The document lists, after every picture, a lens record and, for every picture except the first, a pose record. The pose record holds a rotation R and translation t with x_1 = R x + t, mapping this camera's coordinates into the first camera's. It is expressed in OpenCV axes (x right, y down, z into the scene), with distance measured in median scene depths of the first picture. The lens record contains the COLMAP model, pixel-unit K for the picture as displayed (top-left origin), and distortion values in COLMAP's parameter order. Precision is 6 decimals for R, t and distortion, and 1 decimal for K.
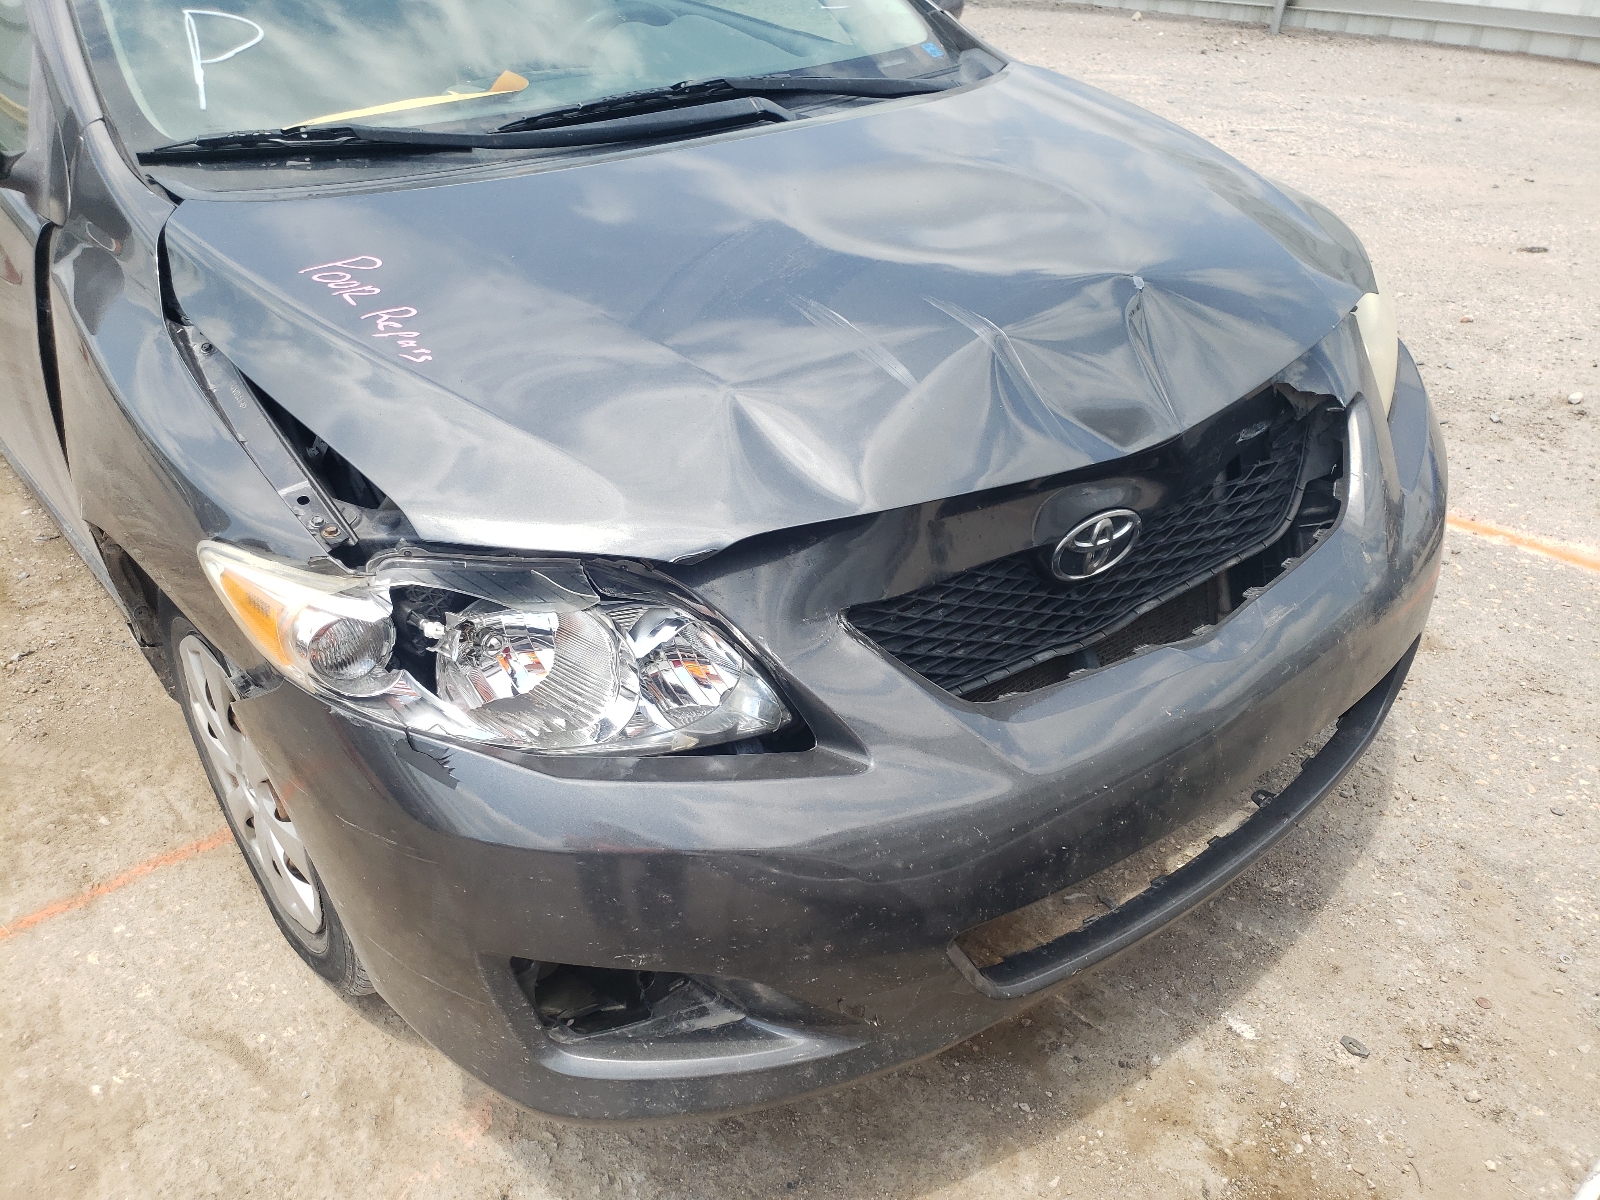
lens RADIAL K [[1247.1, 0, 805.9], [0, 1247.1, 602.1], [0, 0, 1]] dist [-0.010449, 0.025760]
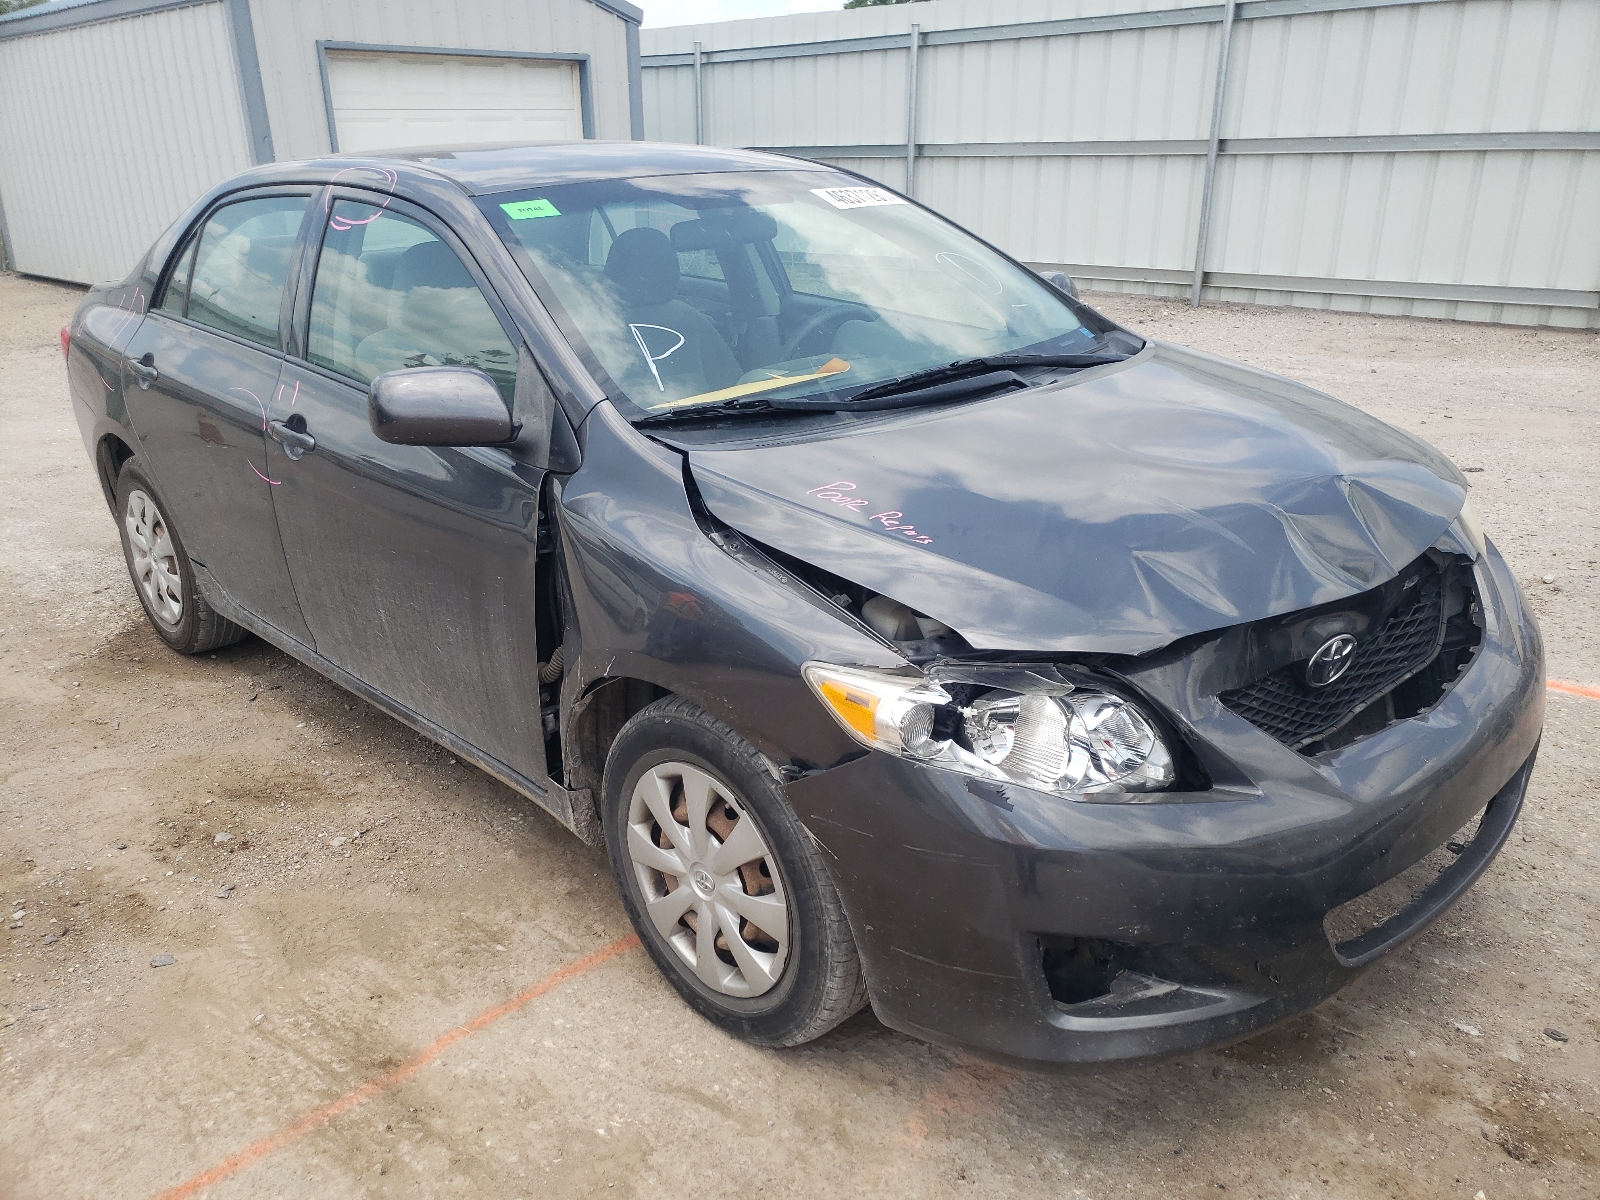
lens RADIAL K [[1247.1, 0, 787.7], [0, 1247.1, 600.7], [0, 0, 1]] dist [-0.010449, 0.025760]
pose [[0.997138, -0.042449, 0.062561, -0.431025], [0.054042, 0.978877, -0.197177, 0.122703], [-0.052869, 0.199994, 0.978370, -0.340253]]
